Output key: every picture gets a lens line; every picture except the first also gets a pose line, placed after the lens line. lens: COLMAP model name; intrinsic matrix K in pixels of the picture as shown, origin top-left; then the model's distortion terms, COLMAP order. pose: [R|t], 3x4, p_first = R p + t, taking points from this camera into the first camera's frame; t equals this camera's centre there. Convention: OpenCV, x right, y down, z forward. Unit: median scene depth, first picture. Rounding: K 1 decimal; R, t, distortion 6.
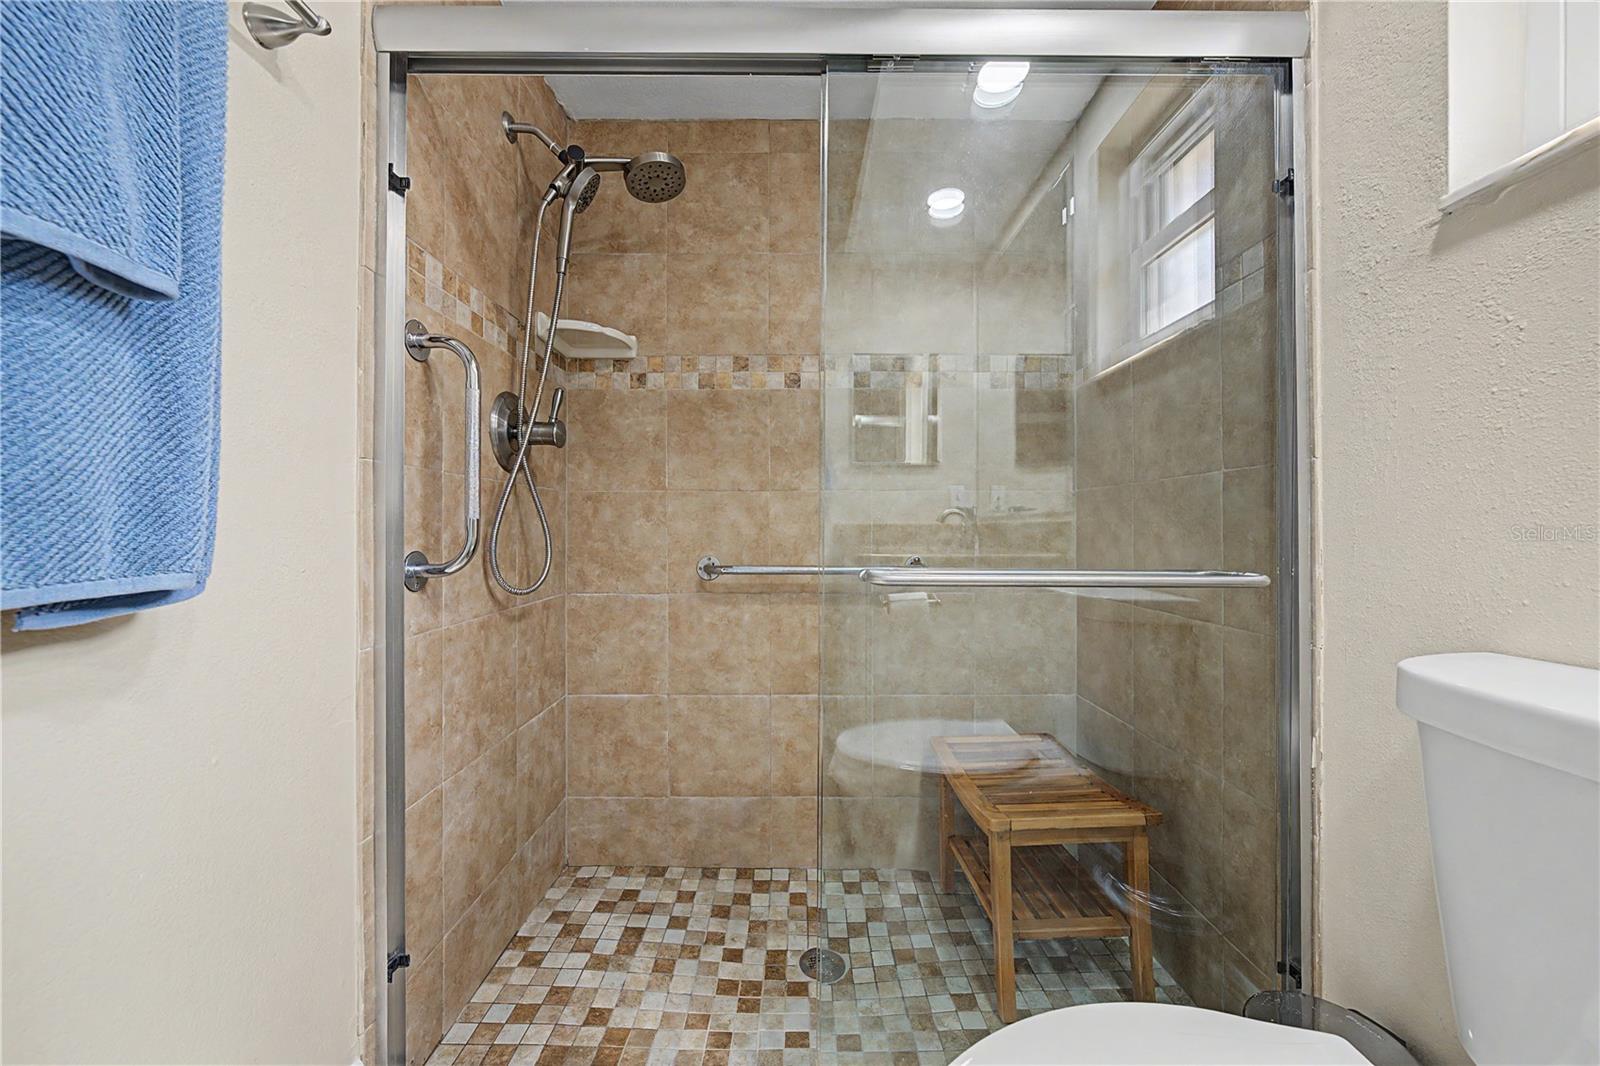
lens RADIAL K [[590.6, 0, 799.1], [0, 590.6, 529.2], [0, 0, 1]] dist [-0.005265, 0.000239]
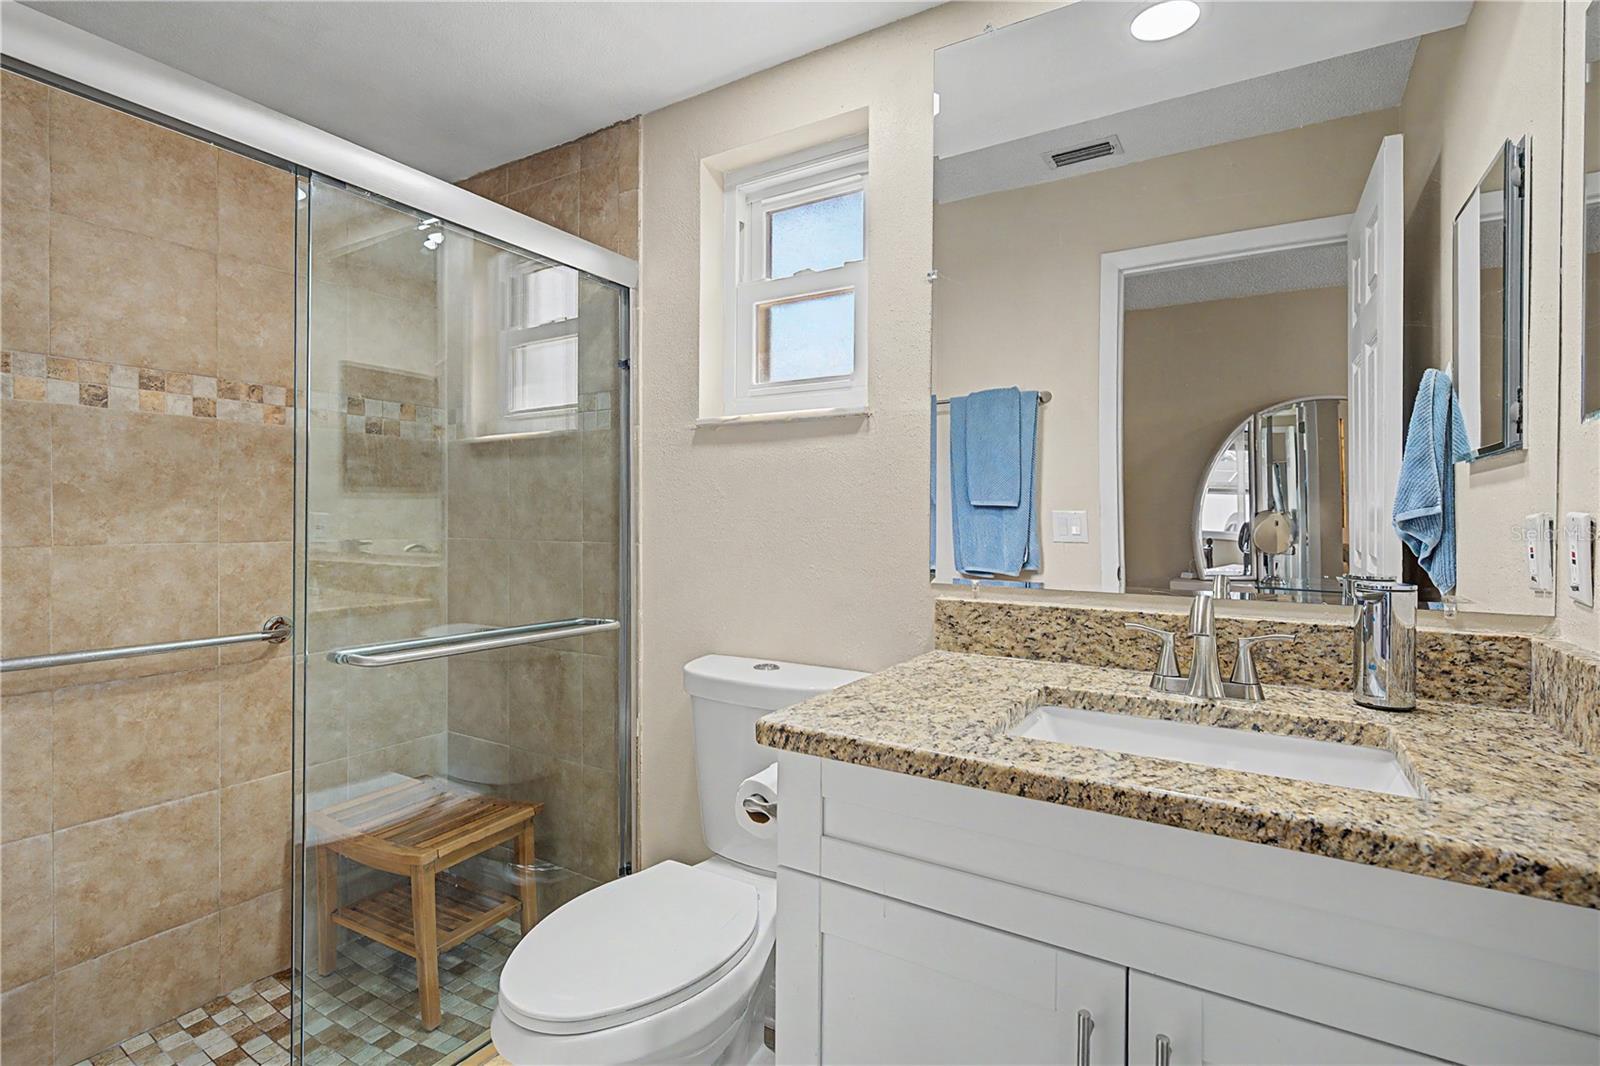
lens RADIAL K [[759.1, 0, 799.8], [0, 759.1, 524.0], [0, 0, 1]] dist [0.000856, -0.000492]
pose [[0.527124, -0.000947, 0.849788, -0.452964], [-0.005542, 0.999974, 0.004552, -0.129624], [-0.849770, -0.007109, 0.527105, -0.322077]]
